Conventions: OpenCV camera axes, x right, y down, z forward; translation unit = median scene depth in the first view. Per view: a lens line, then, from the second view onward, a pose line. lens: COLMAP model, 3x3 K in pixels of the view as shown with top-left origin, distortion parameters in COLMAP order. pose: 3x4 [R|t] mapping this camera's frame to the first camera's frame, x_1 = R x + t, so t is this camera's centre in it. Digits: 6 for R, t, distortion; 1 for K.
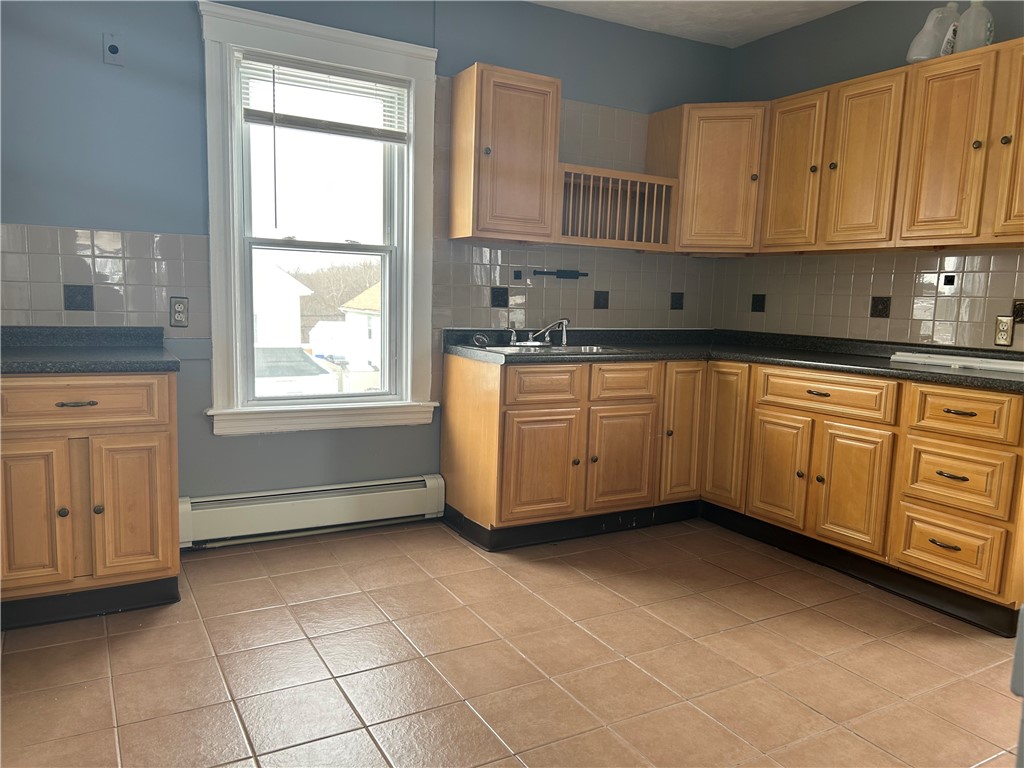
lens RADIAL K [[760.8, 0, 509.6], [0, 760.8, 389.1], [0, 0, 1]] dist [0.008350, -0.014289]
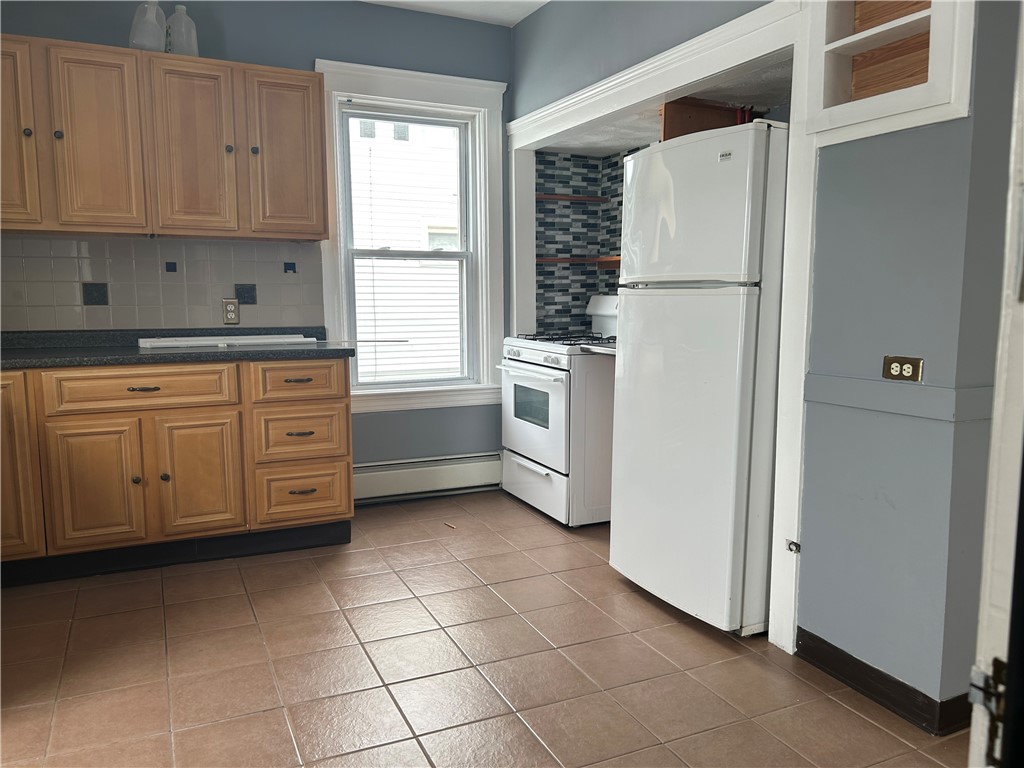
lens RADIAL K [[760.8, 0, 508.3], [0, 760.8, 384.3], [0, 0, 1]] dist [0.008350, -0.014289]
pose [[0.073390, -0.148780, 0.986143, -0.513350], [0.120960, 0.982838, 0.139279, -0.081441], [-0.989941, 0.109062, 0.090127, 0.509057]]
